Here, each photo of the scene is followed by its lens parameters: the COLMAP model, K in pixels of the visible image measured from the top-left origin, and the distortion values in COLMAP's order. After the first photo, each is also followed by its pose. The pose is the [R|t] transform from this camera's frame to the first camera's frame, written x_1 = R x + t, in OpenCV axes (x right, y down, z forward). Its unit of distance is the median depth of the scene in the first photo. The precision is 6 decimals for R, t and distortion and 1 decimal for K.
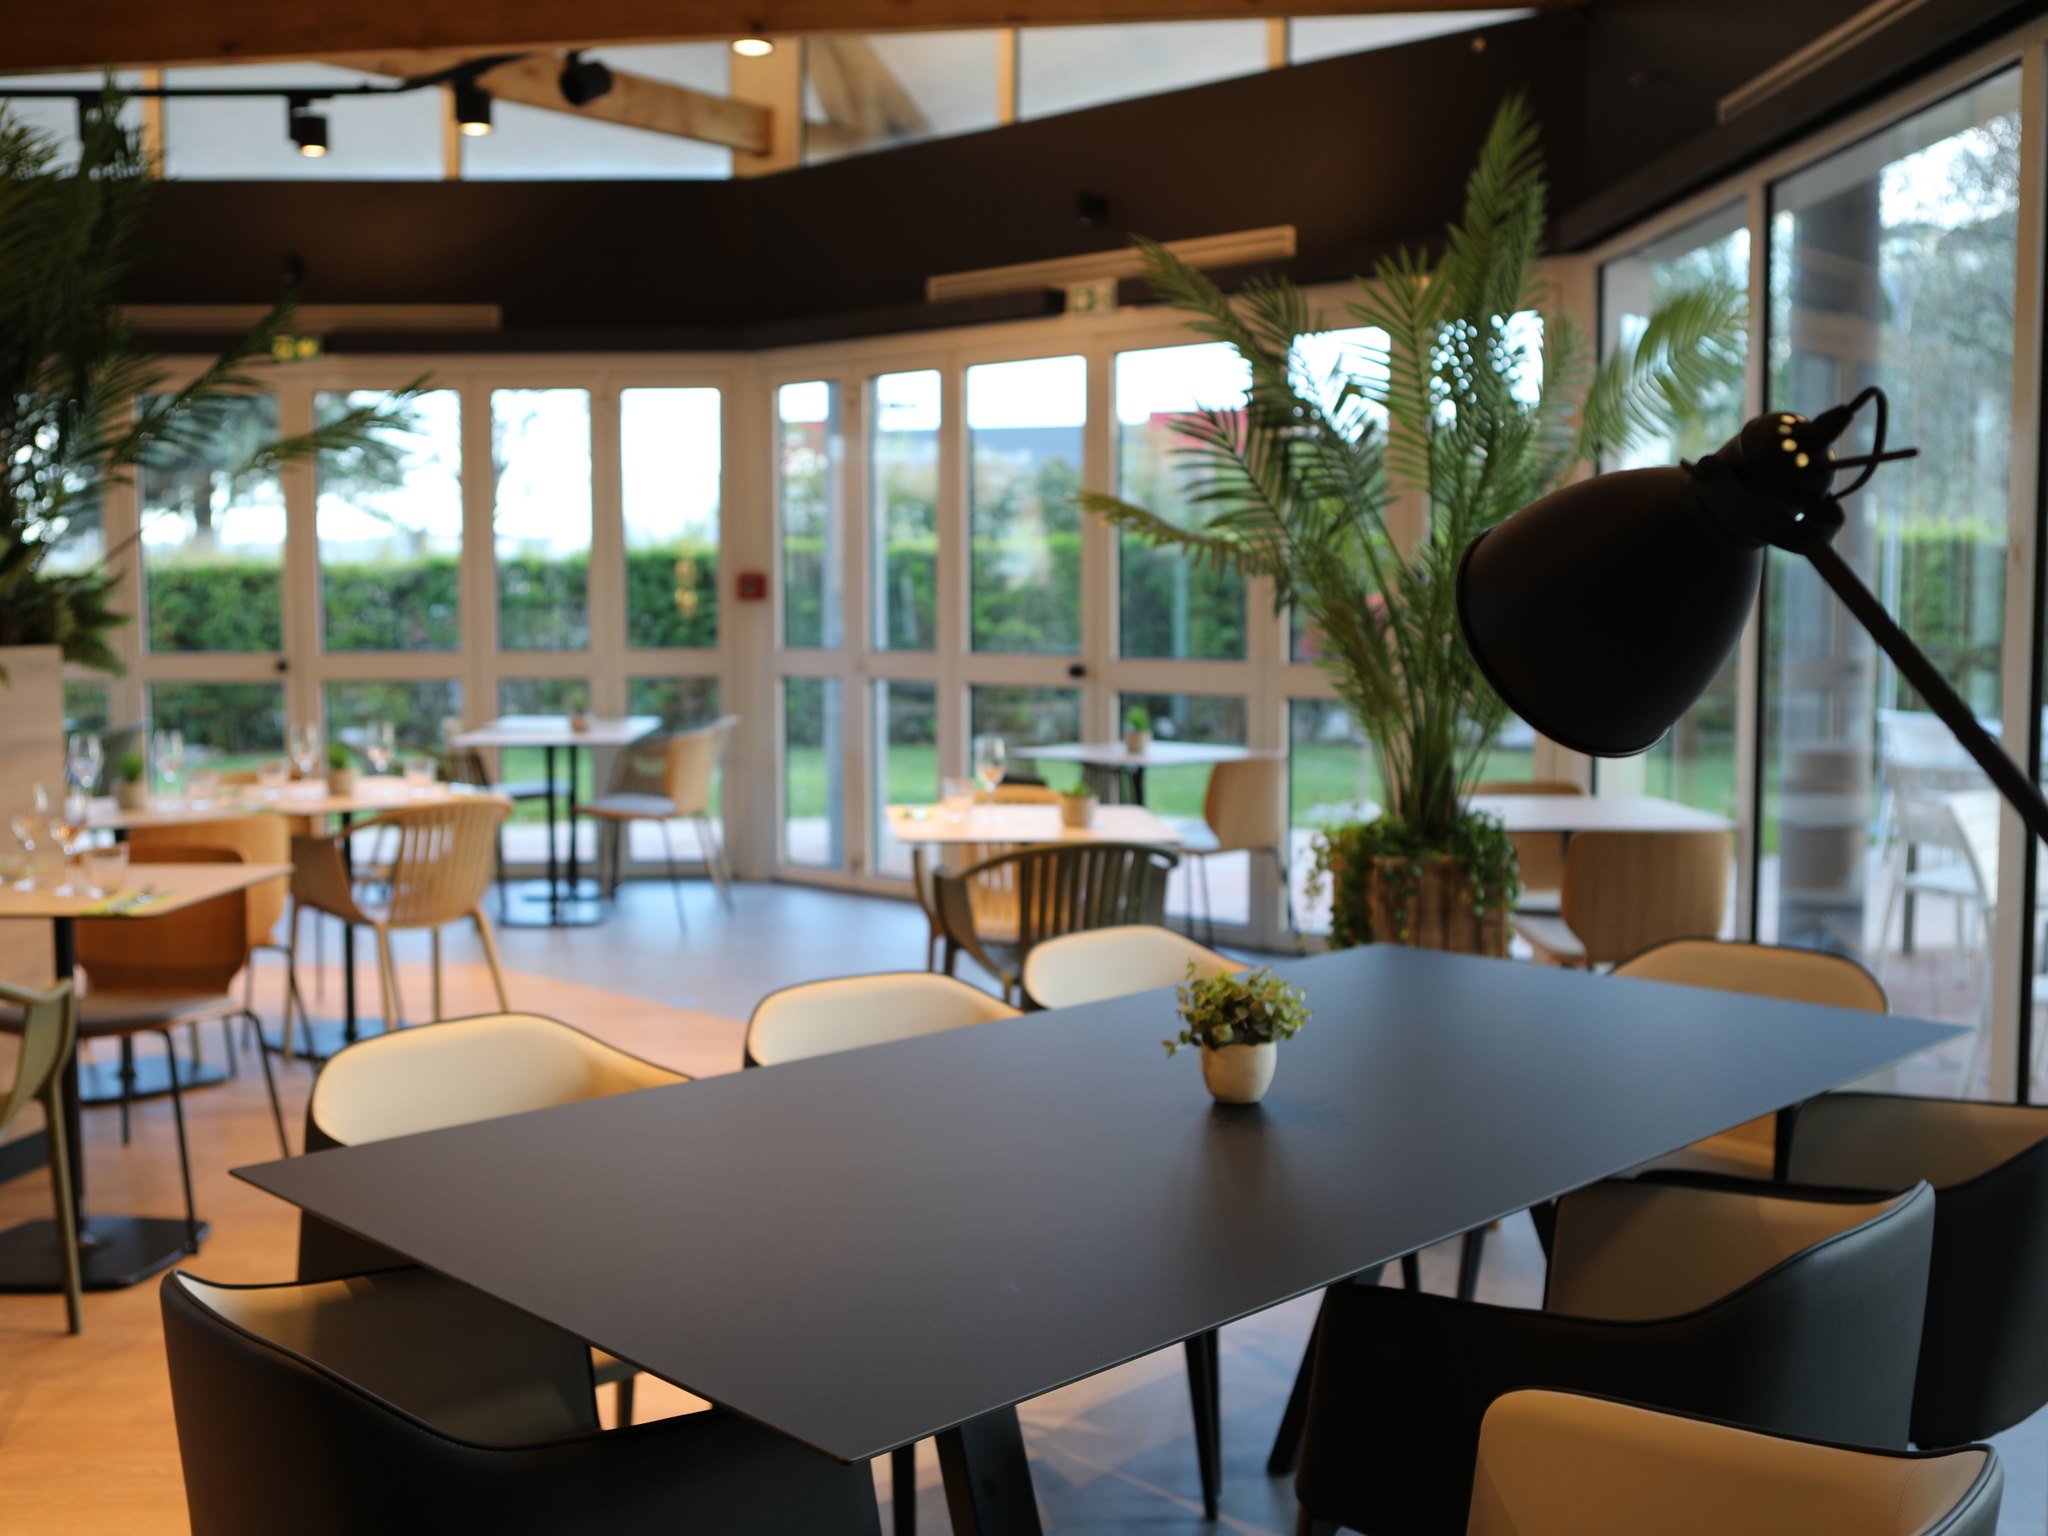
lens RADIAL K [[2035.1, 0, 1024.5], [0, 2035.1, 764.0], [0, 0, 1]] dist [-0.069006, 0.000000]
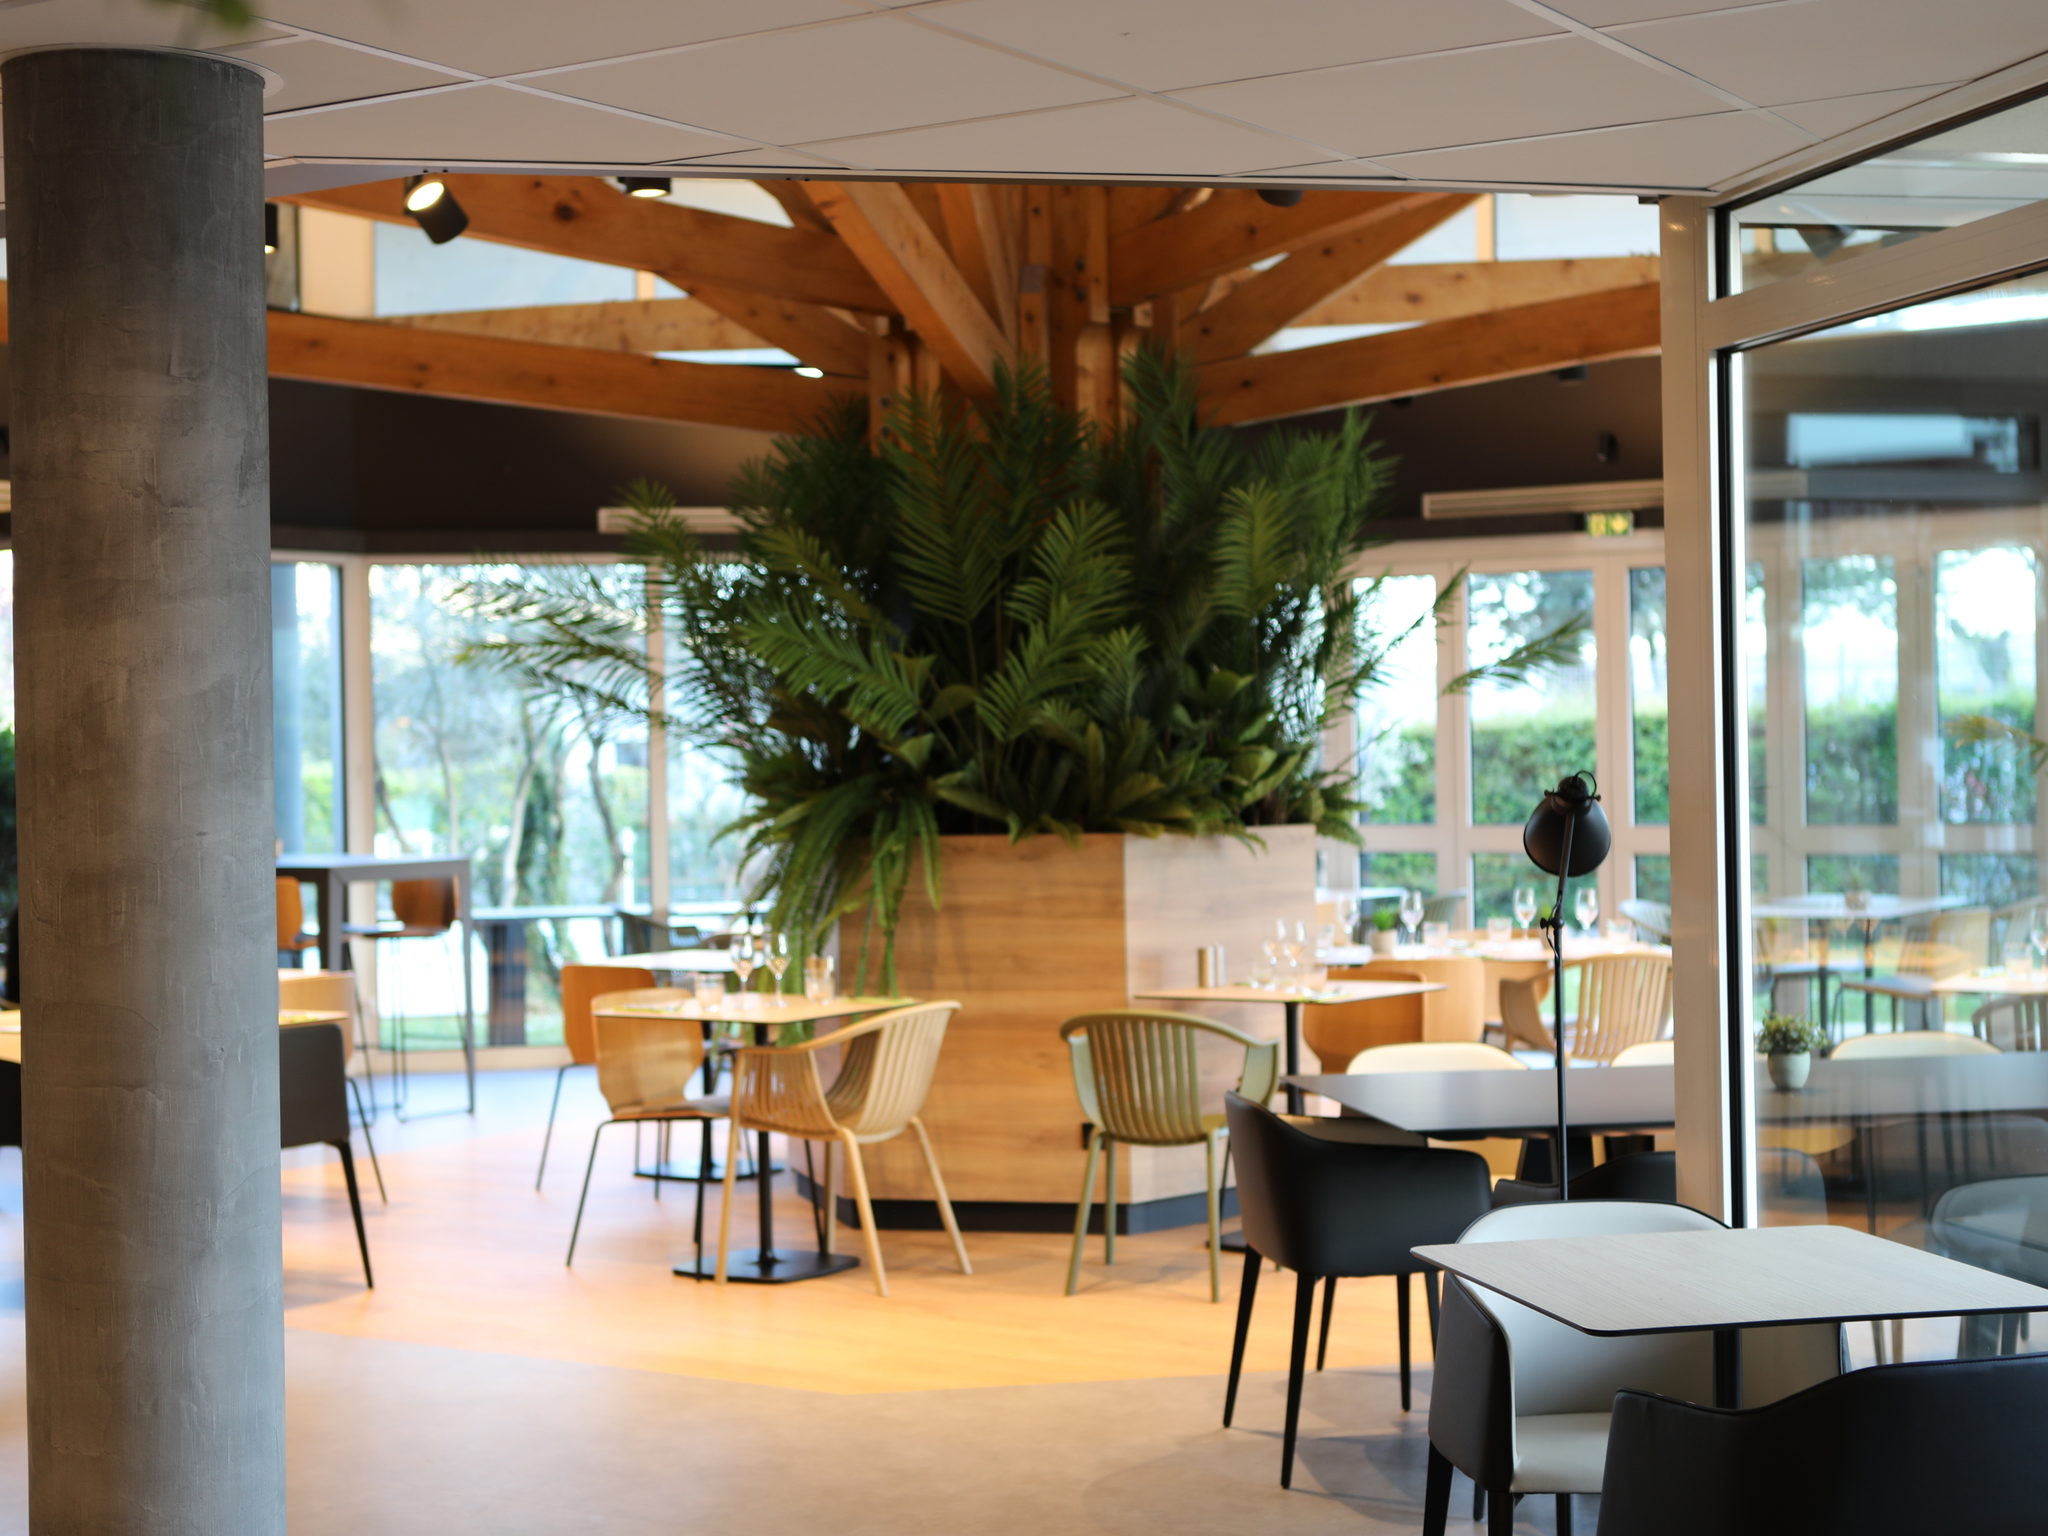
lens RADIAL K [[2883.4, 0, 1023.7], [0, 2883.4, 766.8], [0, 0, 1]] dist [0.012915, 0.000000]
pose [[0.816215, -0.007771, -0.577695, 0.506474], [-0.033657, 0.997572, -0.060971, 0.028996], [0.576766, 0.069209, 0.813972, -0.738861]]
